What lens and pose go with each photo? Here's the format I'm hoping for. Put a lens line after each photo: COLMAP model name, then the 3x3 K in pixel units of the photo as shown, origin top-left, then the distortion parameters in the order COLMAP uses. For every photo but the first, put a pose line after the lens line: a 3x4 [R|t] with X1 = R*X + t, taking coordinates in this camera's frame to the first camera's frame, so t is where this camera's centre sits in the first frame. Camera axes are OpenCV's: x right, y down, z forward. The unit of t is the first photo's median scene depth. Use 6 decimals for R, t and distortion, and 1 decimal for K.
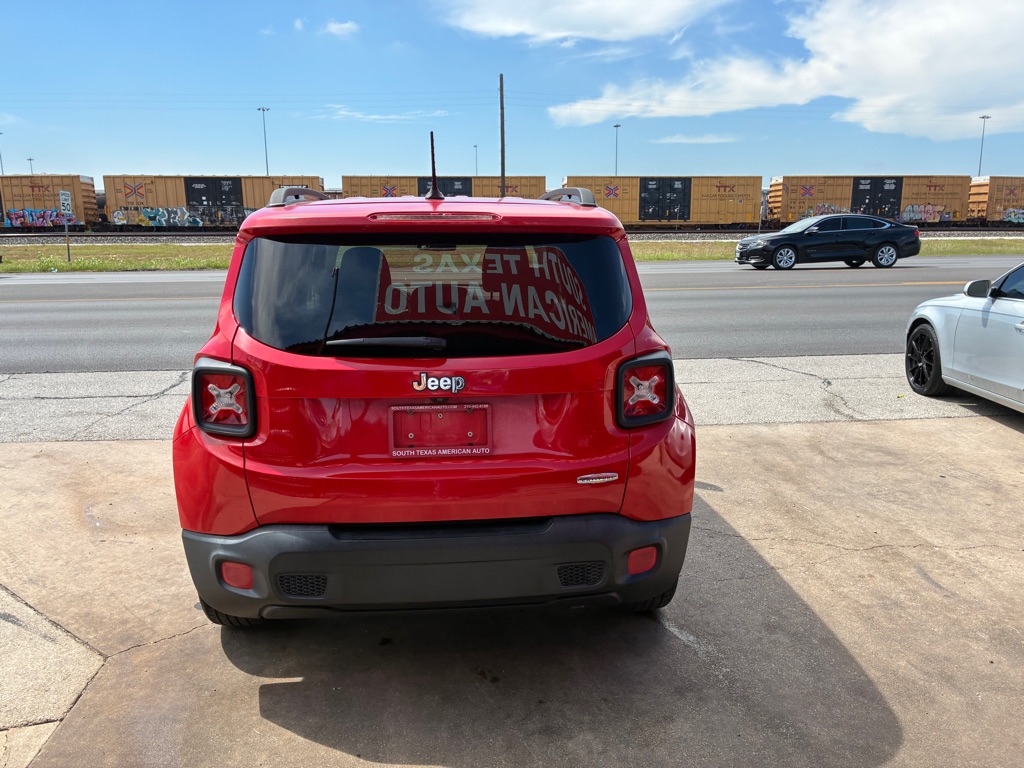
lens RADIAL K [[785.0, 0, 495.1], [0, 785.0, 388.5], [0, 0, 1]] dist [0.053013, -0.074691]
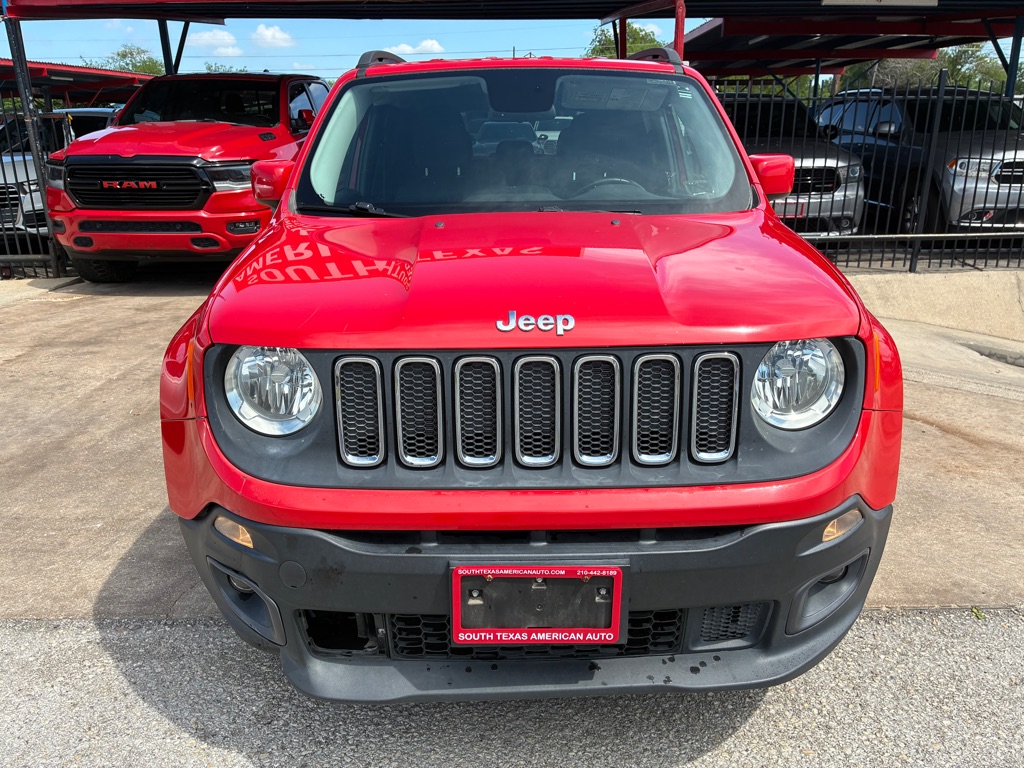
lens RADIAL K [[781.0, 0, 516.7], [0, 781.0, 379.3], [0, 0, 1]] dist [0.043043, -0.060867]
pose [[-0.997821, -0.006467, 0.065667, -0.138204], [0.026683, 0.870643, 0.491191, -0.376922], [-0.060349, 0.491873, -0.868573, 2.046602]]
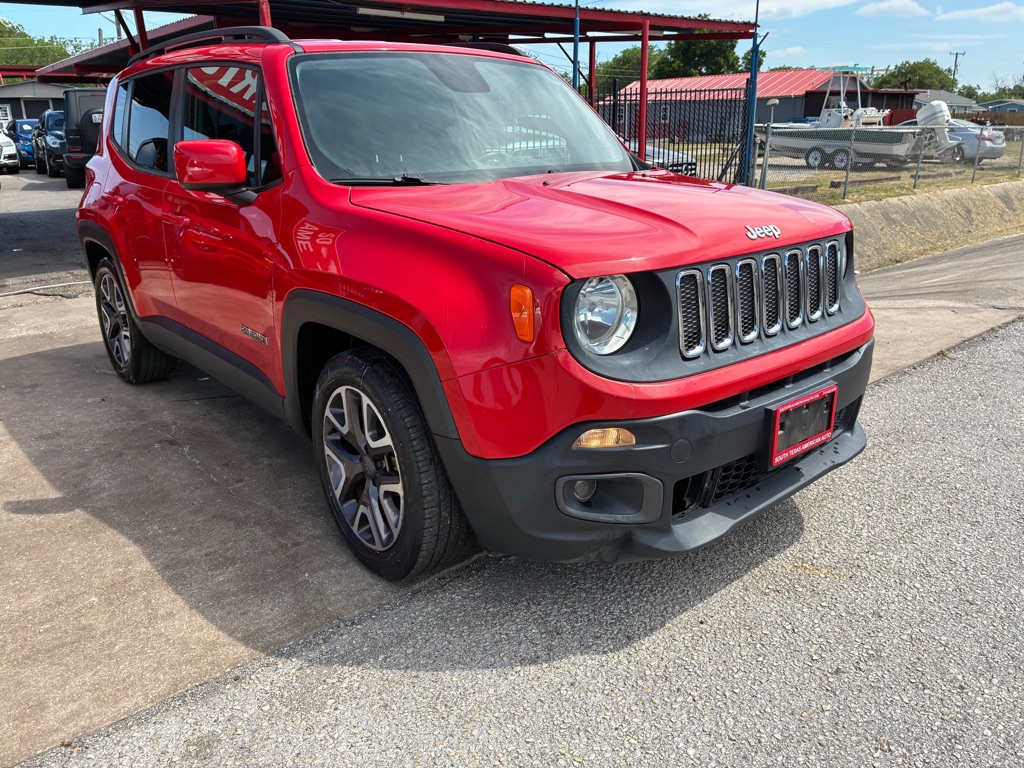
lens RADIAL K [[781.0, 0, 512.8], [0, 781.0, 376.3], [0, 0, 1]] dist [0.043043, -0.060867]
pose [[-0.806674, 0.197017, -0.557191, 0.362009], [-0.101100, 0.882898, 0.458551, -0.353037], [0.582286, 0.426233, -0.692292, 2.013883]]
